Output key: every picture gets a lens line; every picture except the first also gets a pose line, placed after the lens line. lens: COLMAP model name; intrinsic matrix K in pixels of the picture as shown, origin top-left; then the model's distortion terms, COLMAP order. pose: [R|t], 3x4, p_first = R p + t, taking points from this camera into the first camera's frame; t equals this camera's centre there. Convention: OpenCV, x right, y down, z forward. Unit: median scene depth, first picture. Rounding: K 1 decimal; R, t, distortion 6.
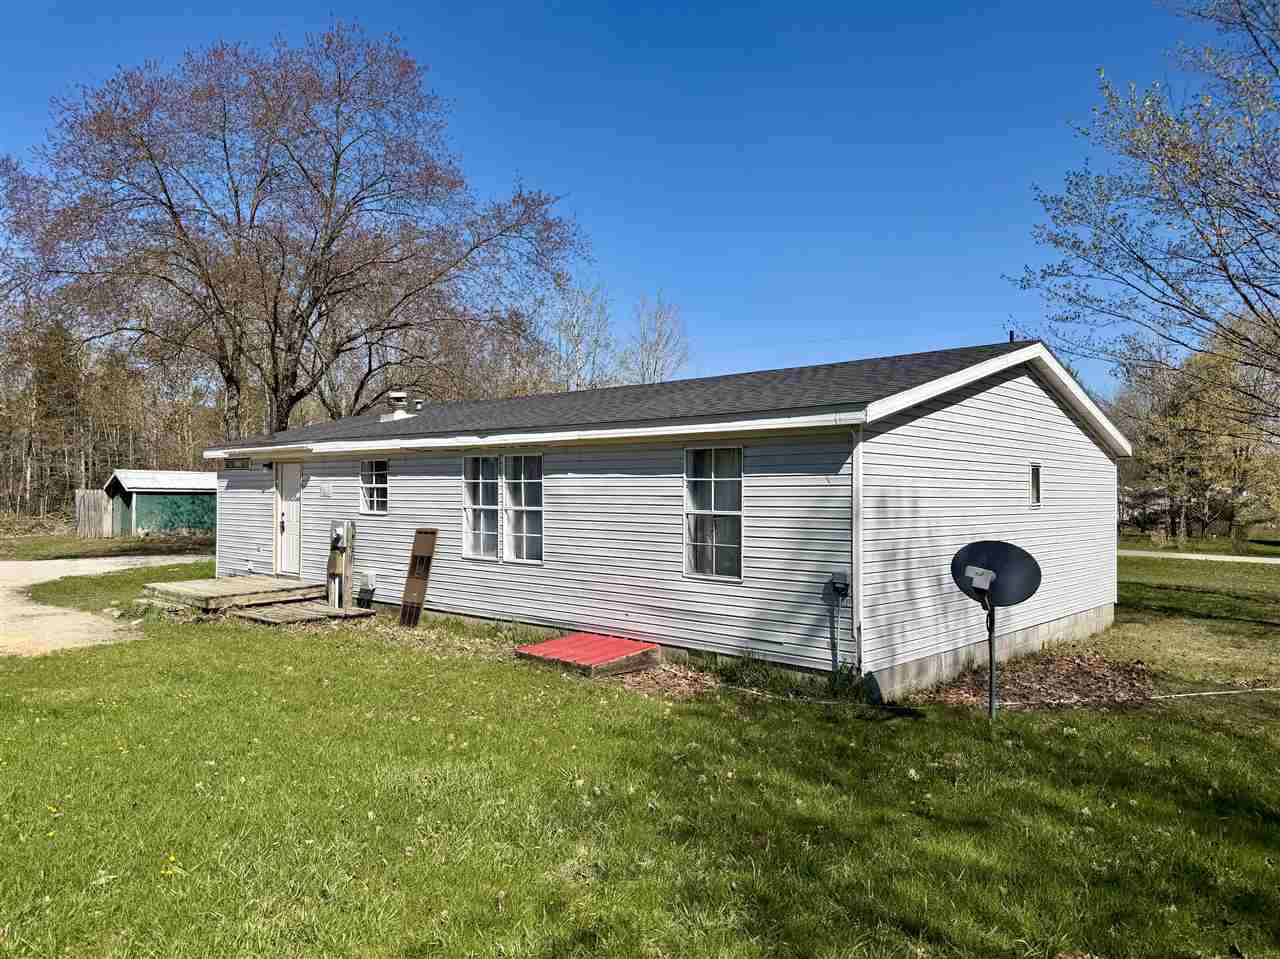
lens RADIAL K [[895.8, 0, 645.7], [0, 895.8, 482.6], [0, 0, 1]] dist [0.146544, -0.253158]
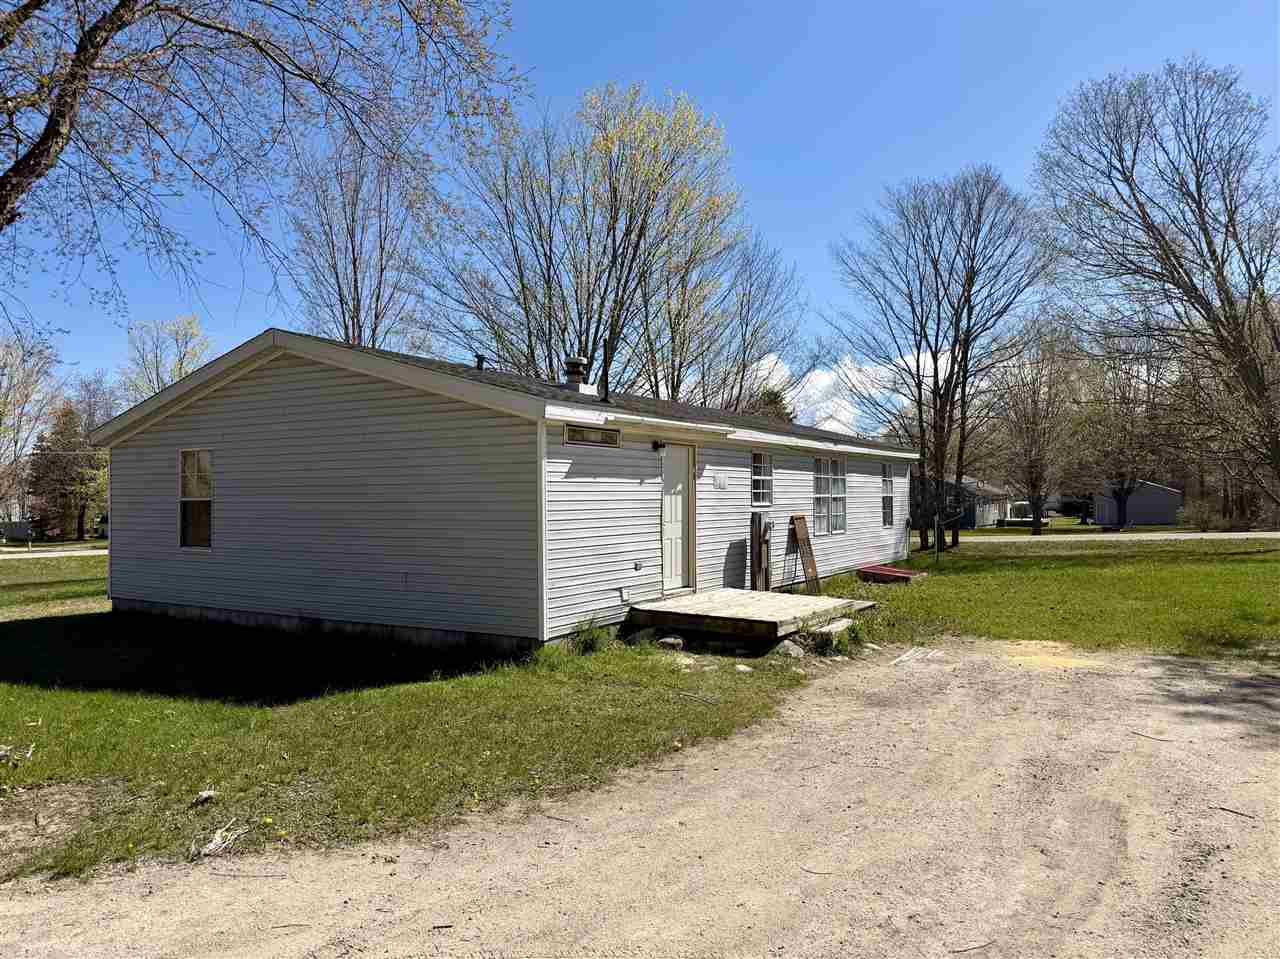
lens RADIAL K [[895.8, 0, 645.7], [0, 895.8, 482.6], [0, 0, 1]] dist [0.146544, -0.253158]
pose [[-0.187946, 0.004997, 0.982167, -1.025288], [-0.009346, 0.999933, -0.006876, 0.014030], [-0.982135, -0.010472, -0.187887, 1.066149]]
